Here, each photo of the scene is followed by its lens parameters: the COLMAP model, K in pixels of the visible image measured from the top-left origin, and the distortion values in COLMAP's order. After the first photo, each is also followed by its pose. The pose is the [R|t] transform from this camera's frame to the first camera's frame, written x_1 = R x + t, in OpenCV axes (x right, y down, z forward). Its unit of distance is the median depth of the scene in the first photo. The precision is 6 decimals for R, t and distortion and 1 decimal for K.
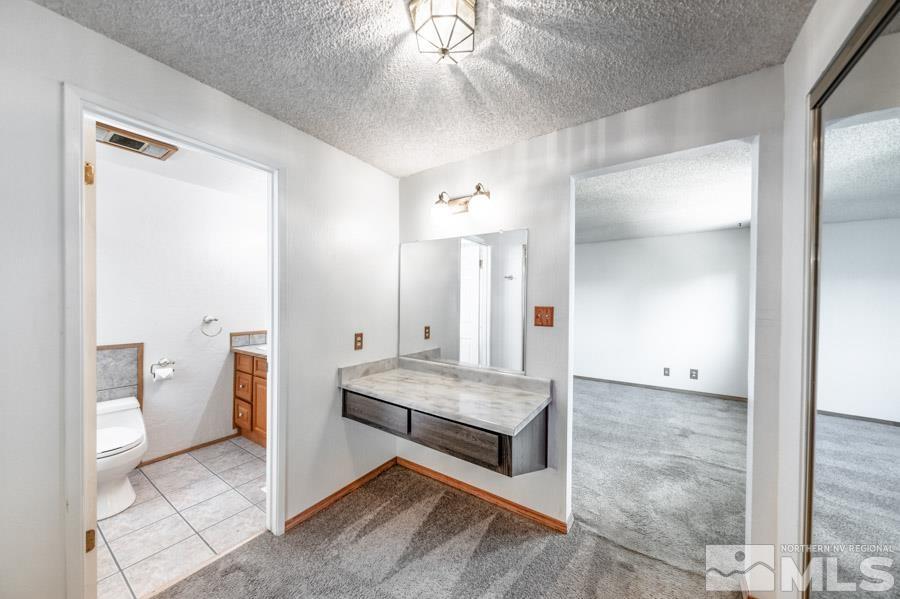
lens RADIAL K [[313.0, 0, 443.8], [0, 313.0, 301.8], [0, 0, 1]] dist [0.007475, 0.000103]
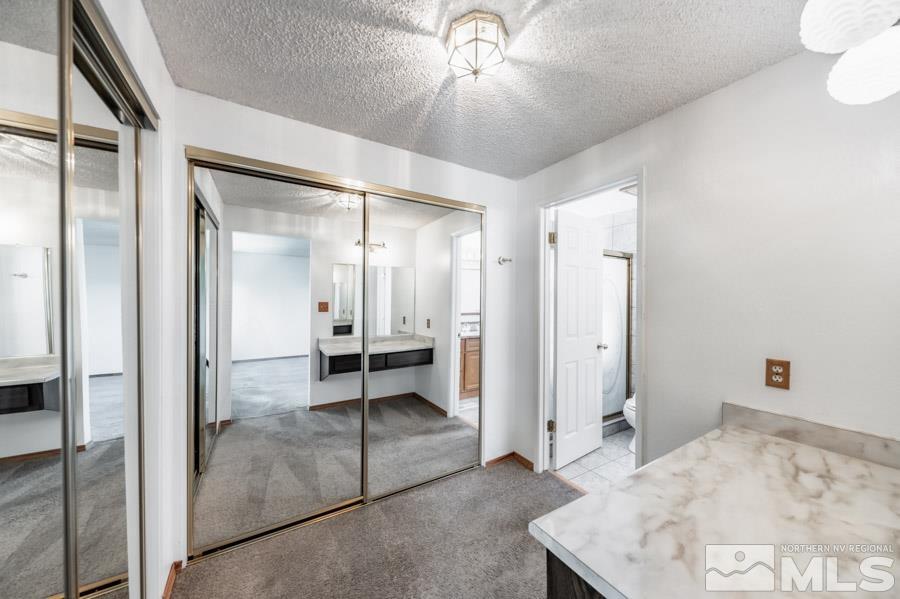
lens RADIAL K [[313.0, 0, 448.1], [0, 313.0, 303.4], [0, 0, 1]] dist [0.007475, 0.000103]
pose [[-0.411071, -0.002181, -0.911601, 0.552978], [-0.009104, 0.999957, 0.001712, -0.000219], [0.911558, 0.009003, -0.411073, 0.733504]]
